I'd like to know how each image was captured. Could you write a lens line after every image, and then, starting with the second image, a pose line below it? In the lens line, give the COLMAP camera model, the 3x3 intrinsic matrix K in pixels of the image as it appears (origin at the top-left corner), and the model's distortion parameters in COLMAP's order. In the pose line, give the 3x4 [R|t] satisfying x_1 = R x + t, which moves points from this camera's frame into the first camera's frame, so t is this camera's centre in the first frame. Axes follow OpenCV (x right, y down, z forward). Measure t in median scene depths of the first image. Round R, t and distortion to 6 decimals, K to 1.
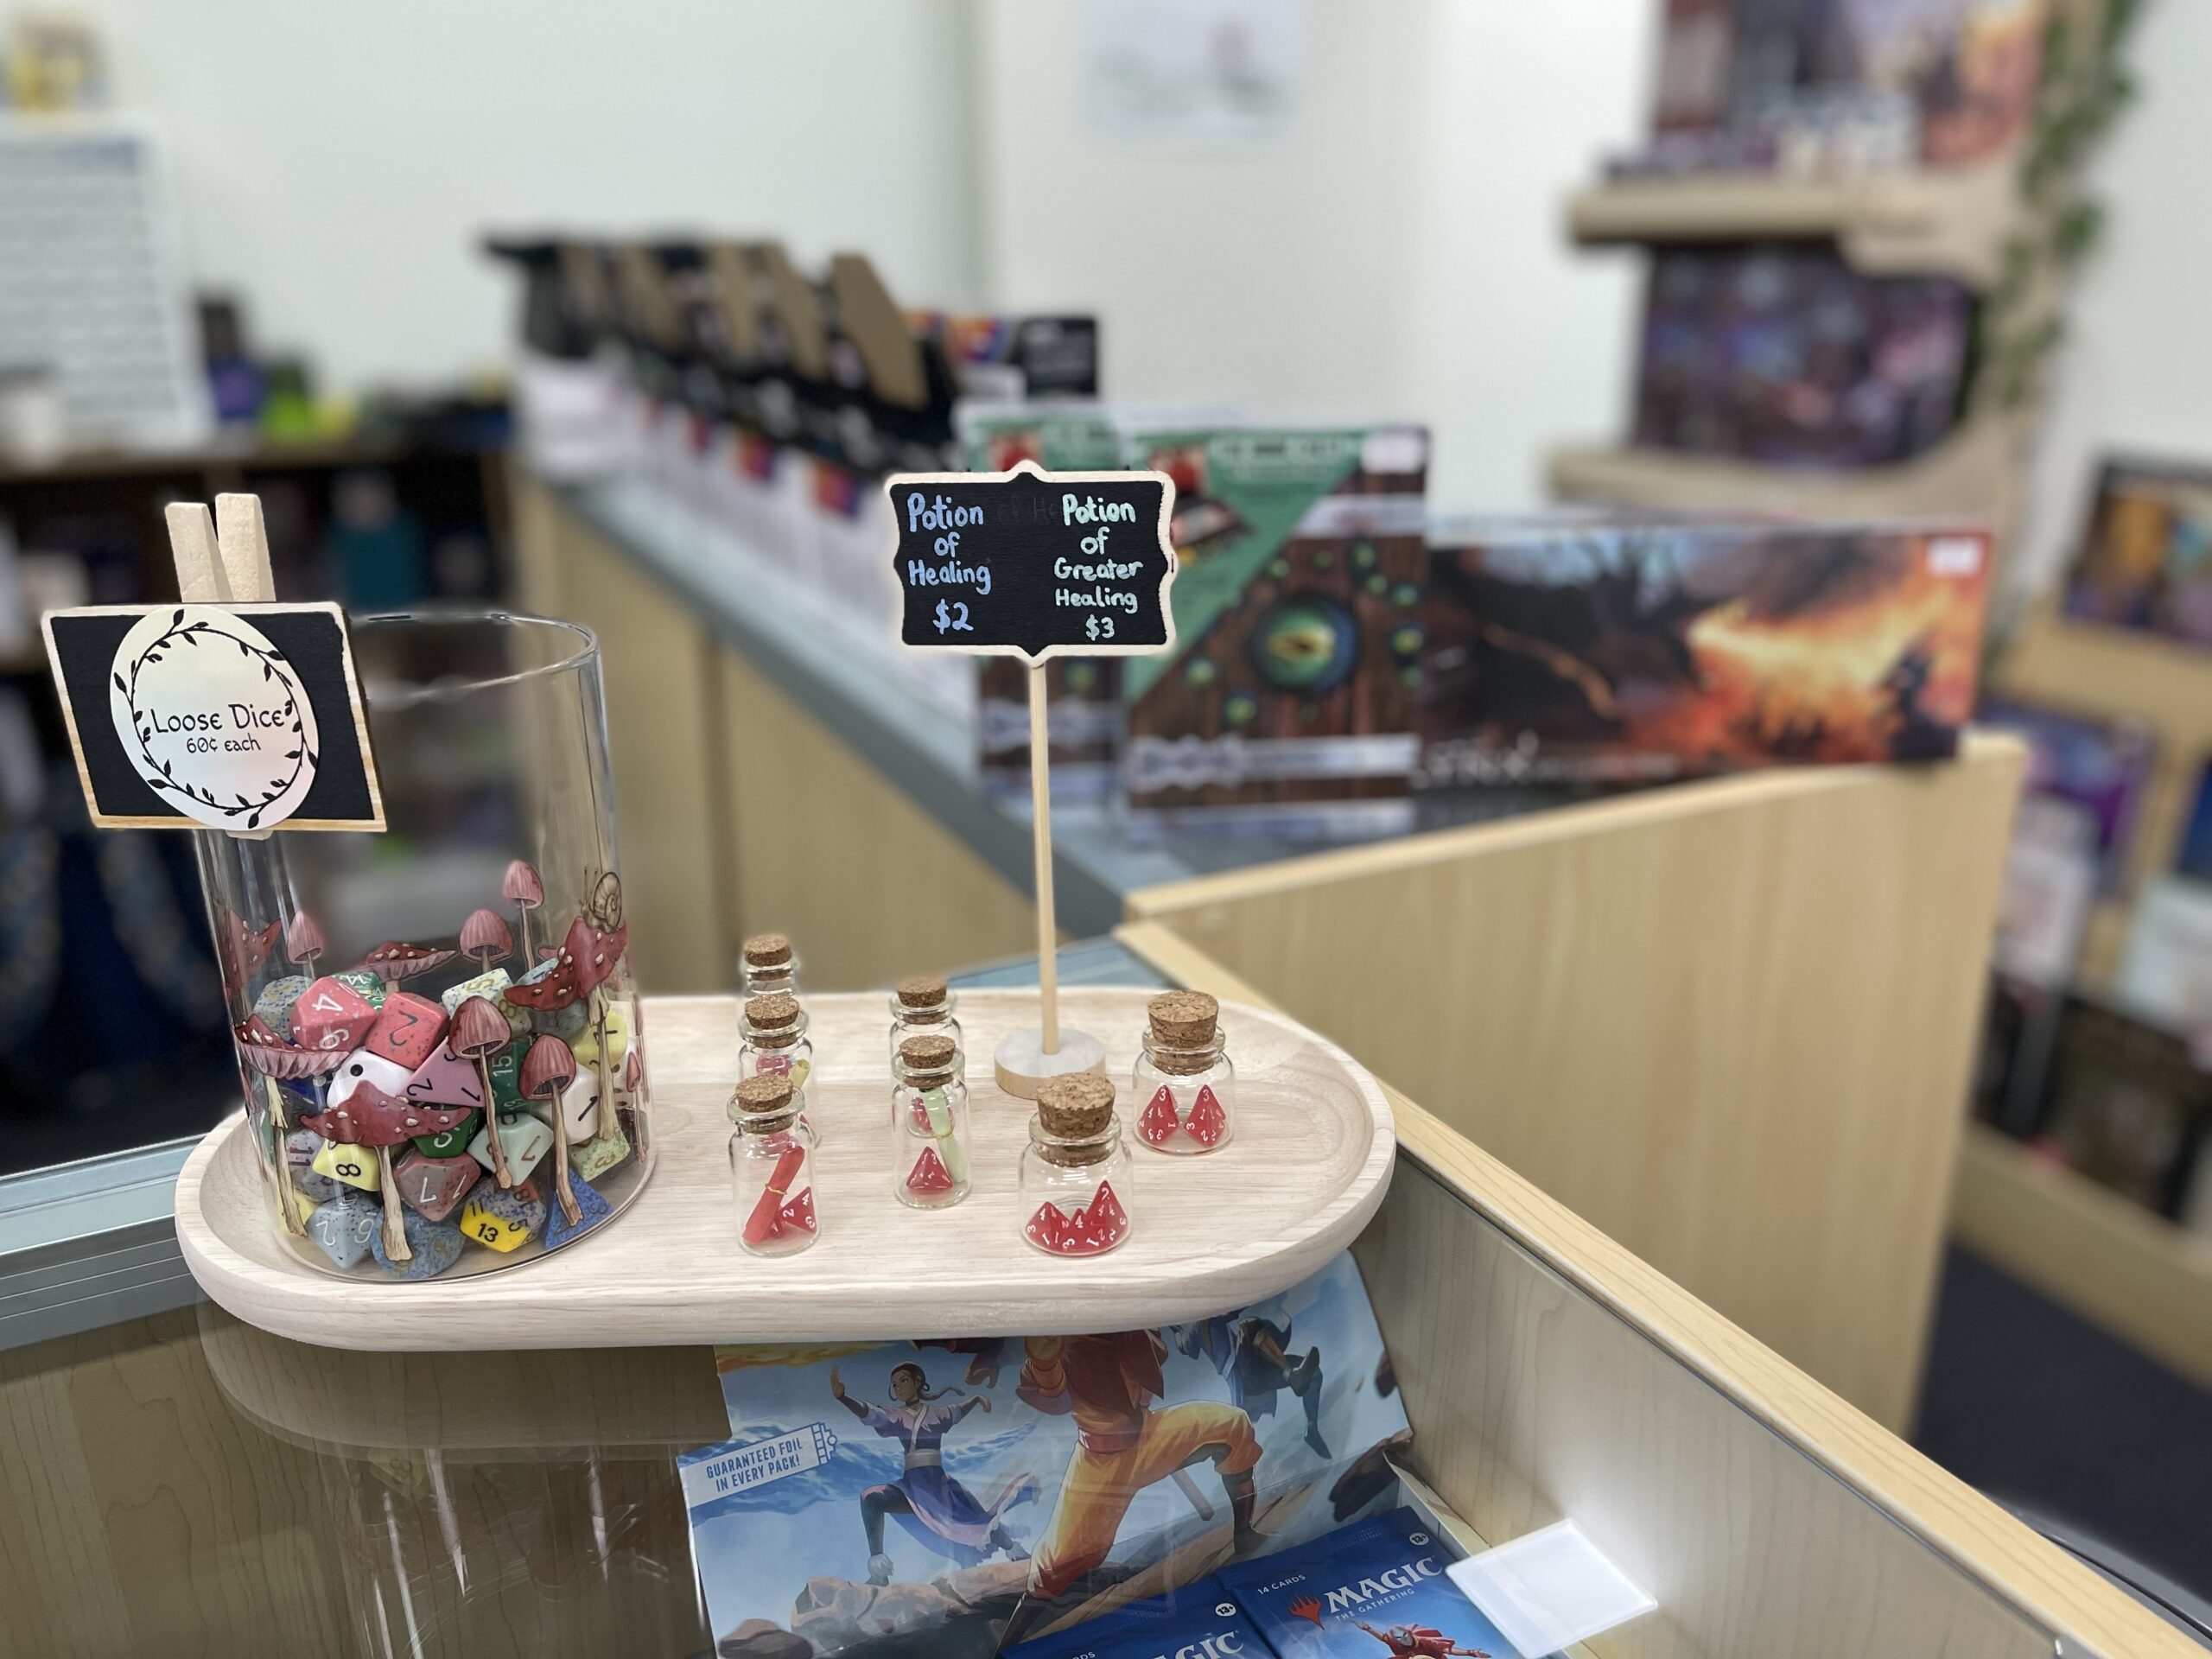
lens RADIAL K [[1641.5, 0, 1106.0], [0, 1641.5, 829.5], [0, 0, 1]] dist [0.063455, -0.082130]
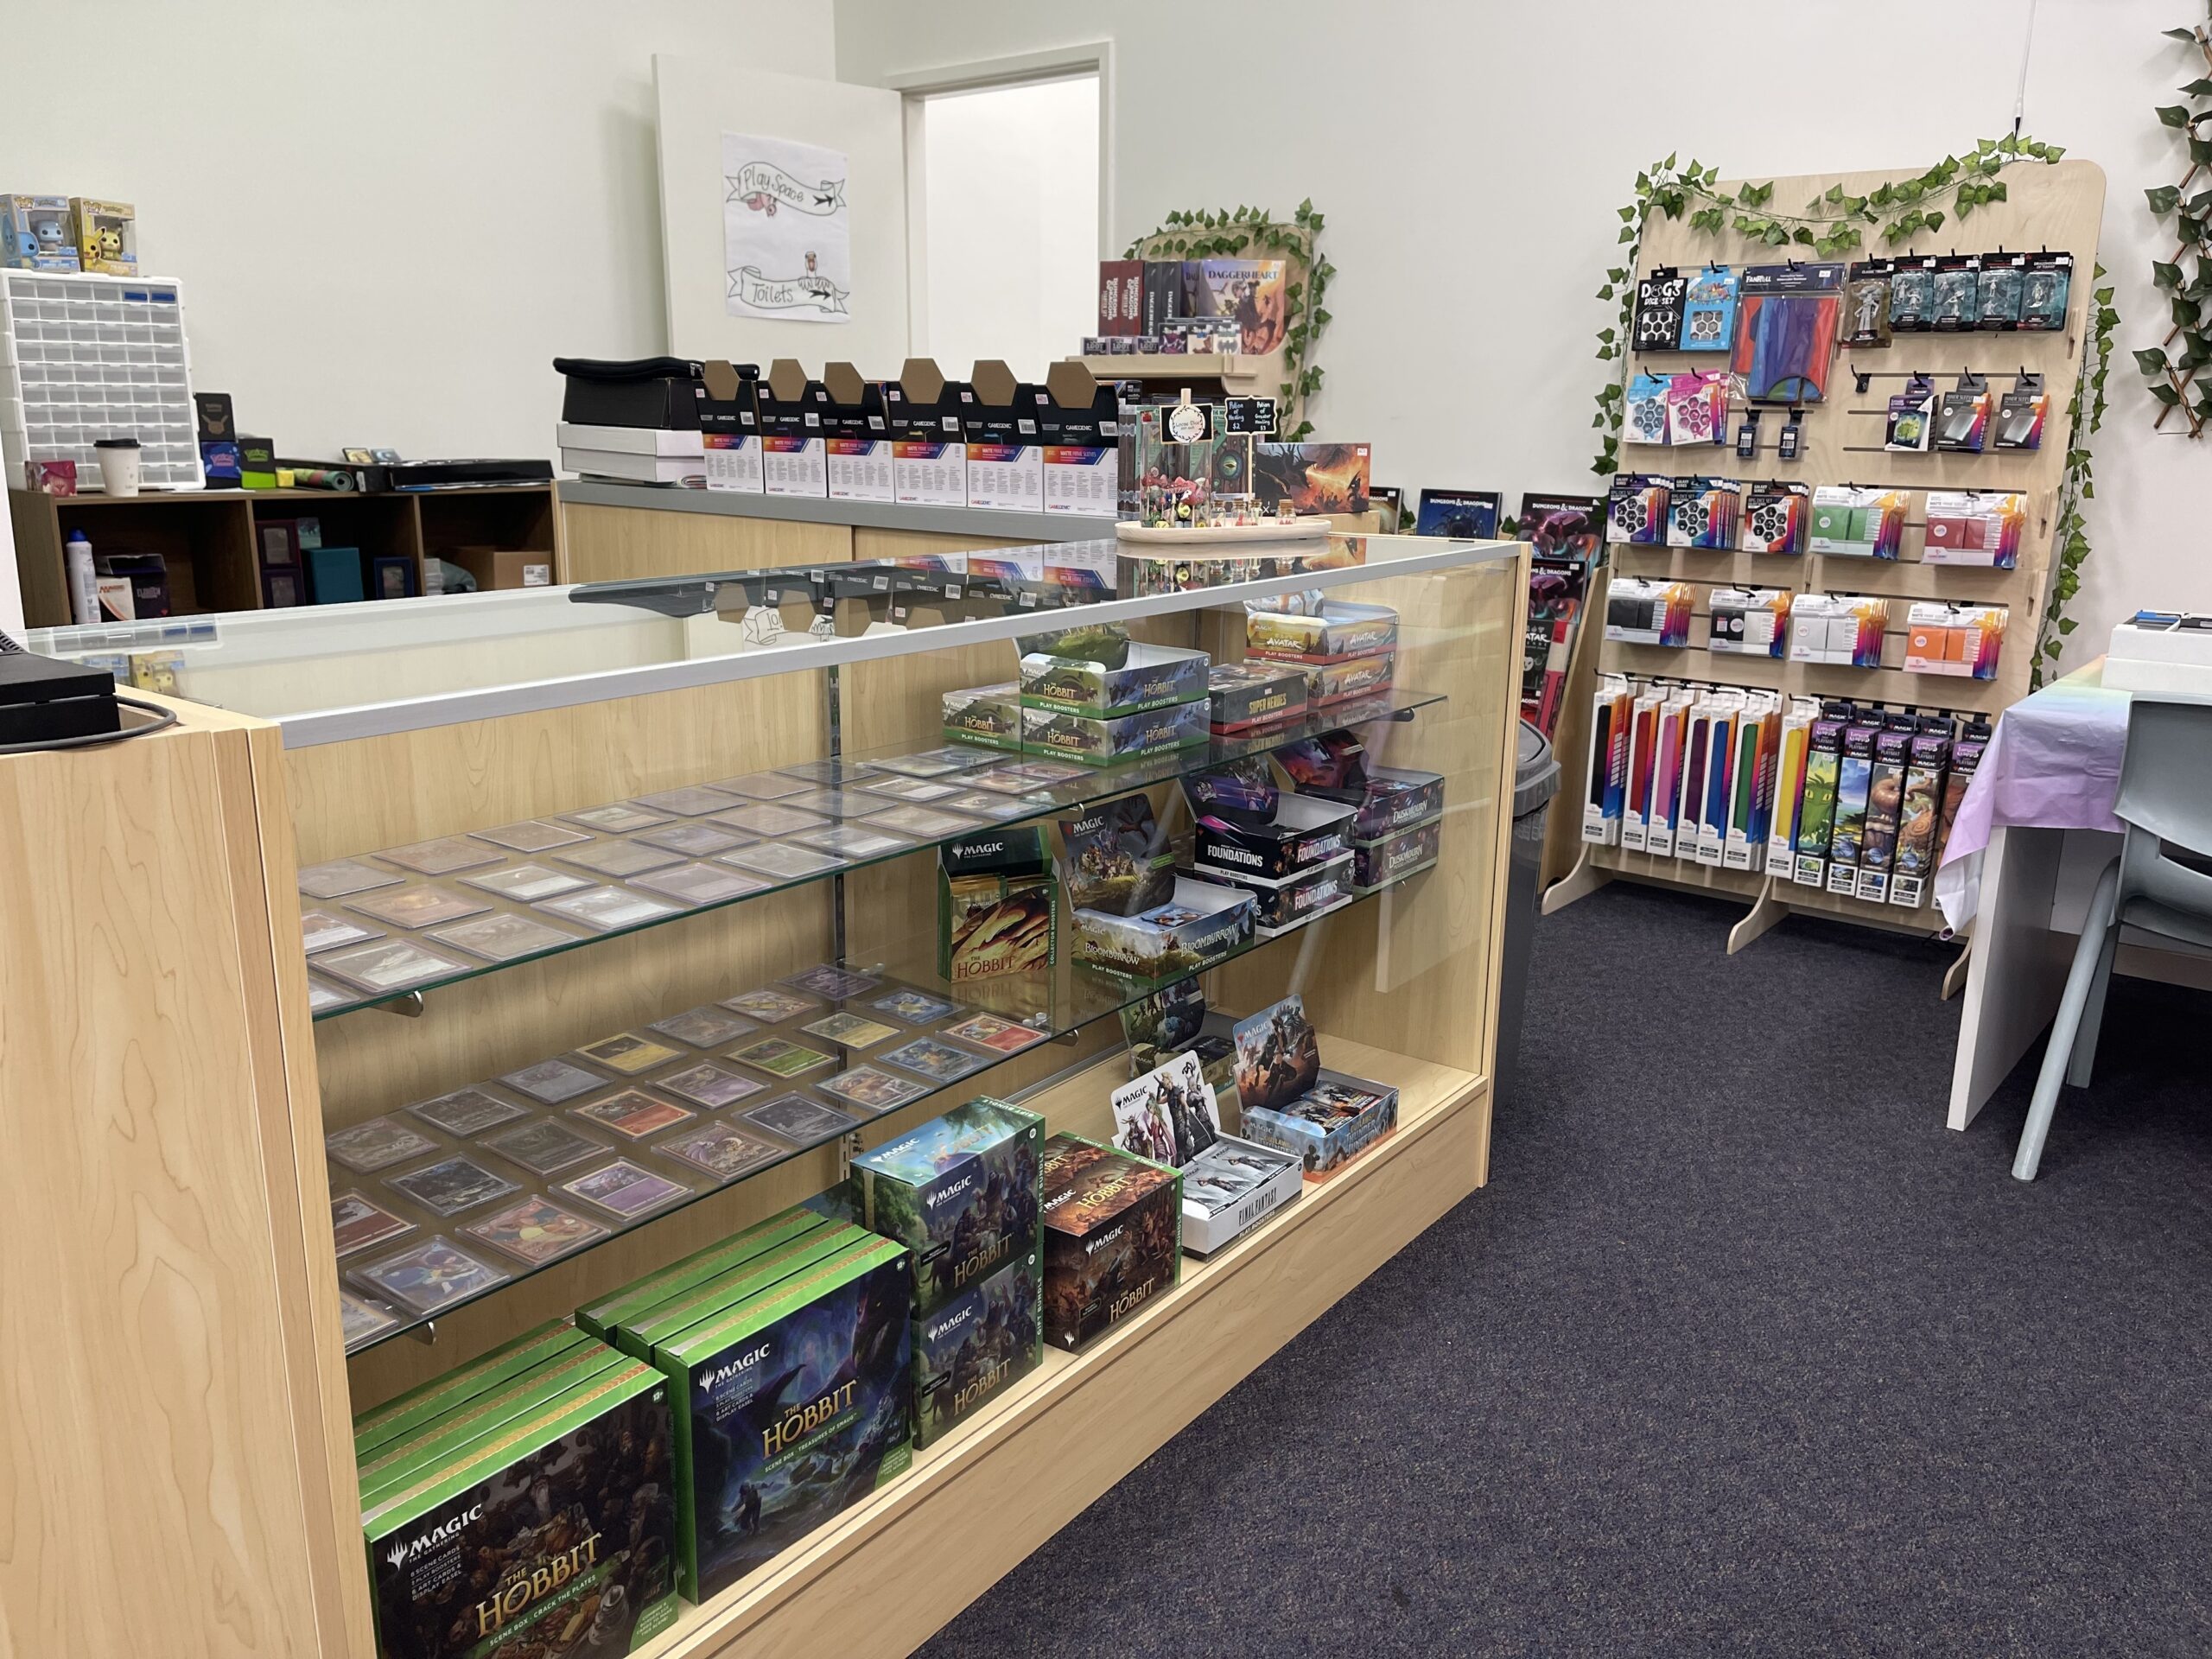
lens RADIAL K [[1641.5, 0, 1106.0], [0, 1641.5, 829.5], [0, 0, 1]] dist [0.063455, -0.082130]
pose [[0.896889, -0.092532, 0.432467, -0.625251], [0.131776, 0.989364, -0.061601, 0.307607], [-0.422167, 0.112238, 0.899543, -0.737817]]
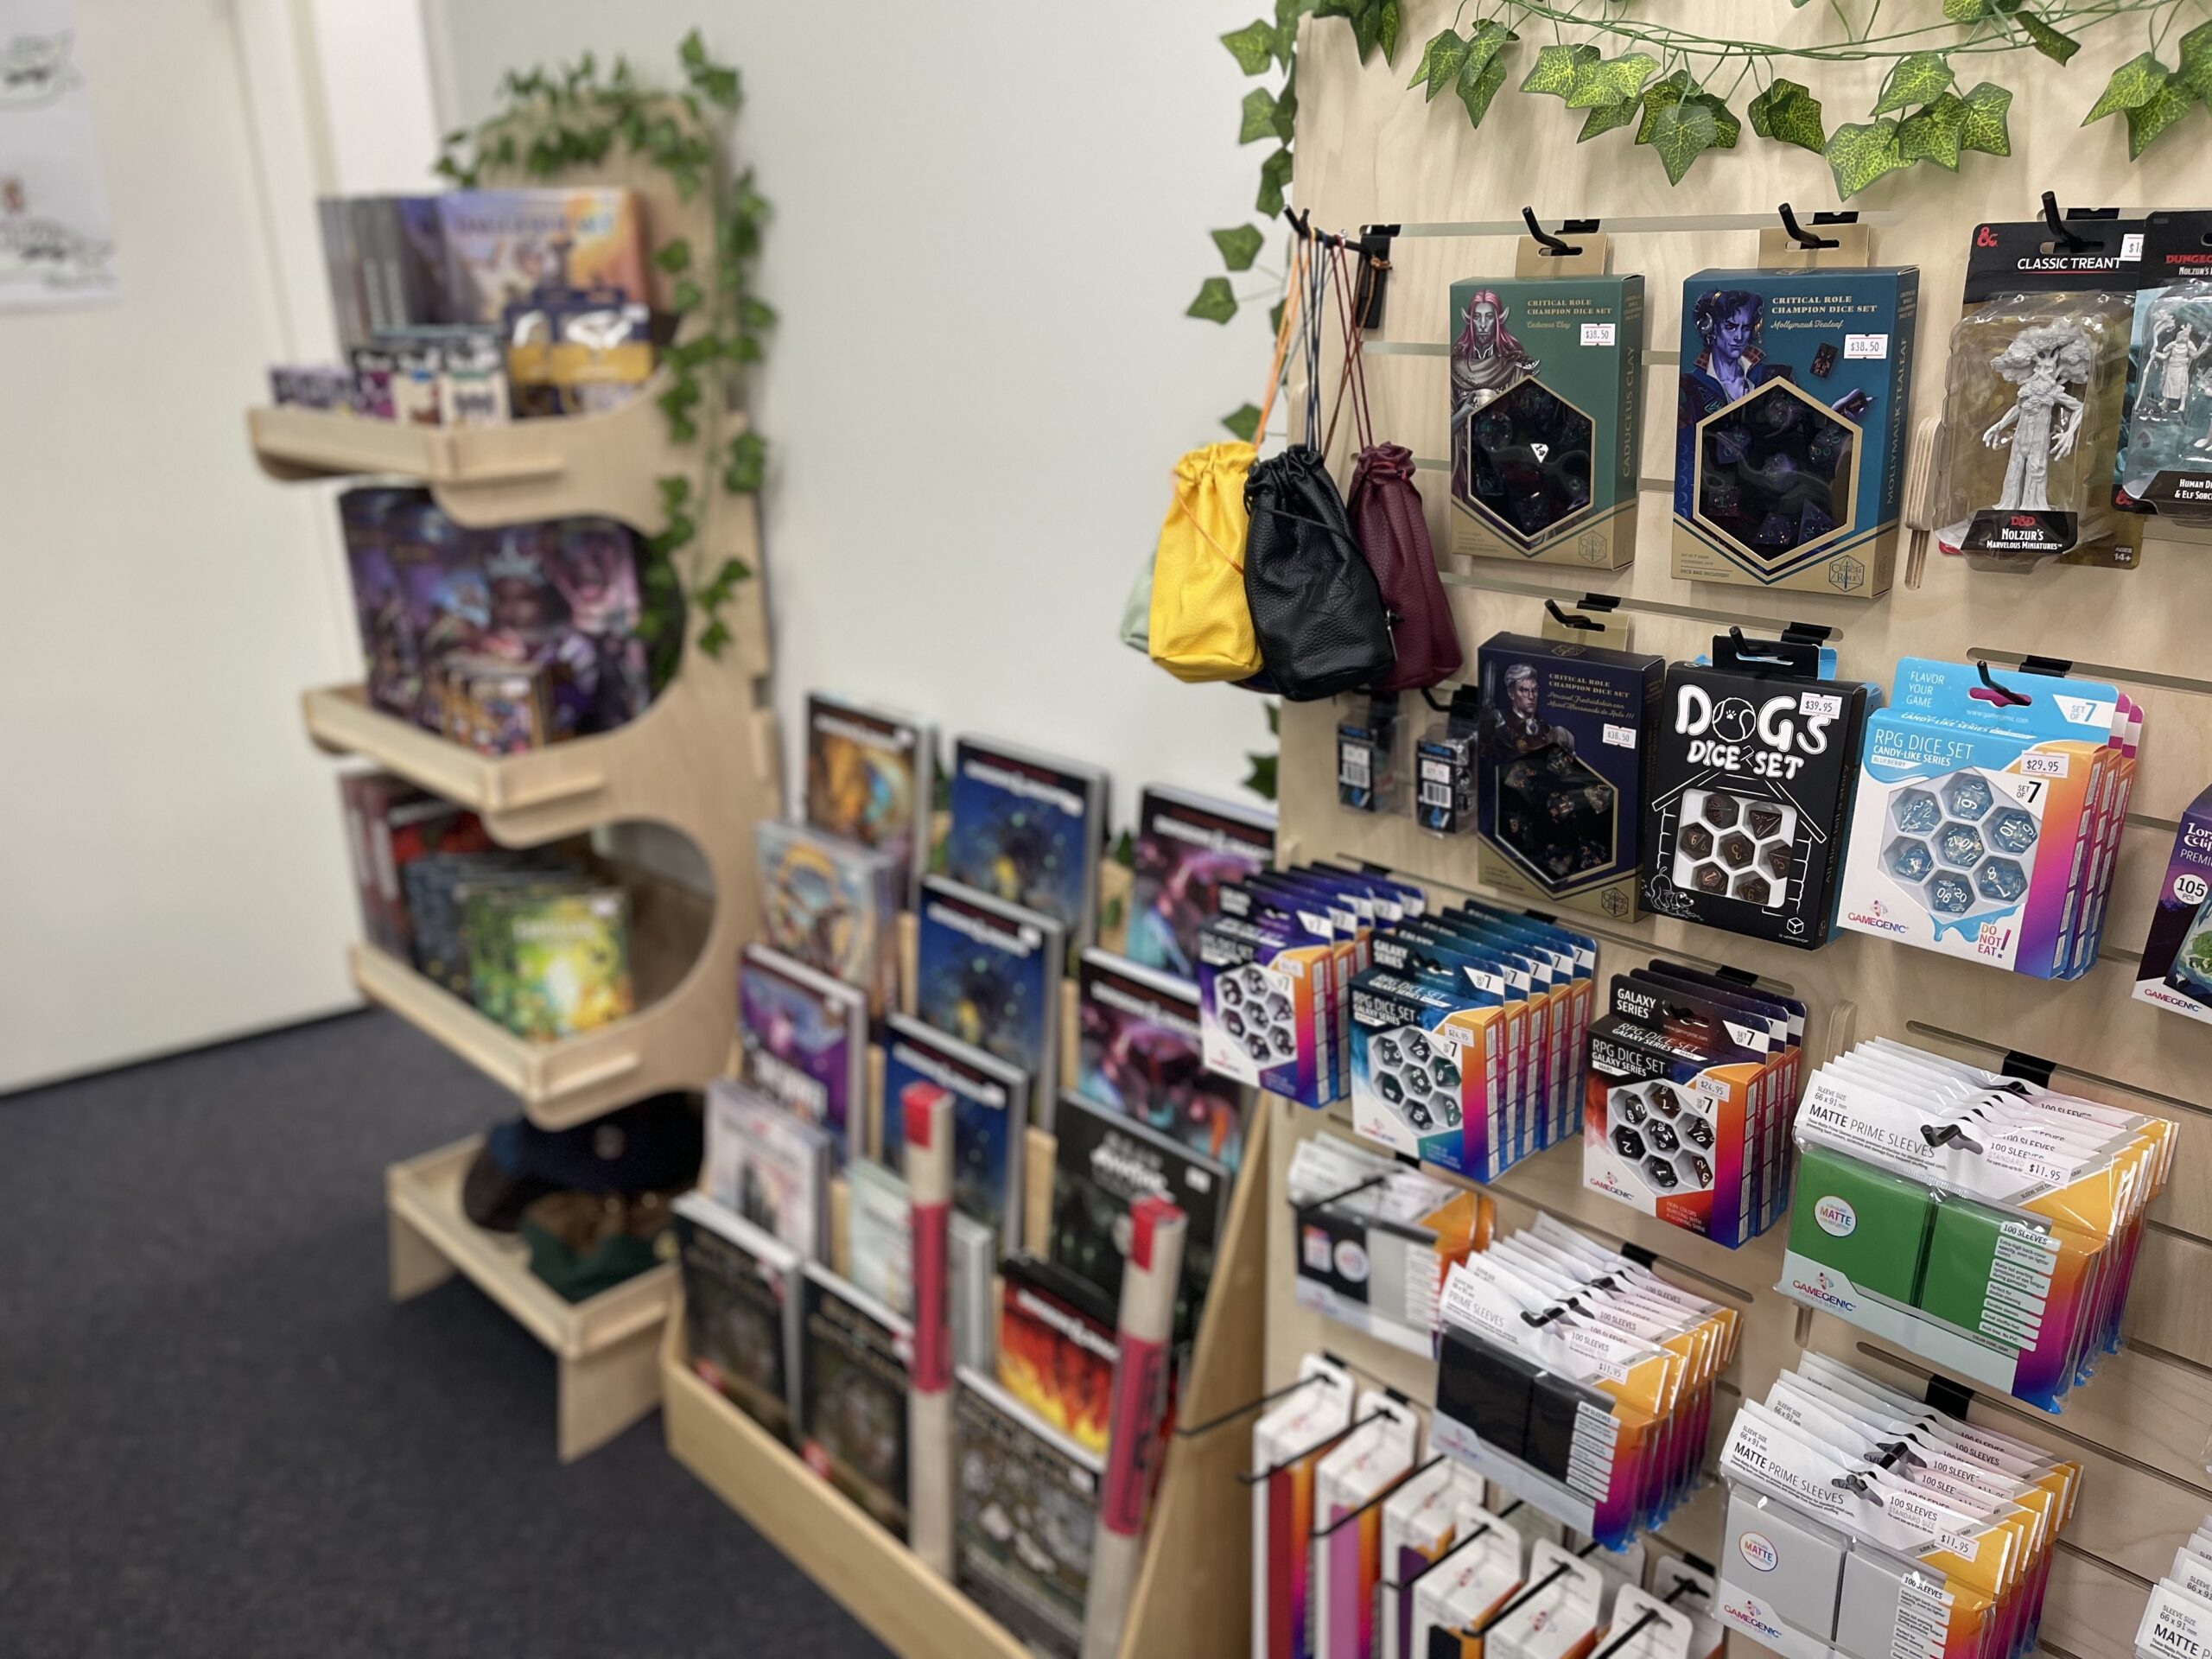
lens RADIAL K [[1659.9, 0, 1106.0], [0, 1659.9, 829.5], [0, 0, 1]] dist [0.061569, -0.079050]
pose [[0.941975, -0.120785, 0.313199, 0.468229], [0.125705, 0.992057, 0.004516, -0.138569], [-0.311257, 0.035117, 0.949677, 0.058337]]
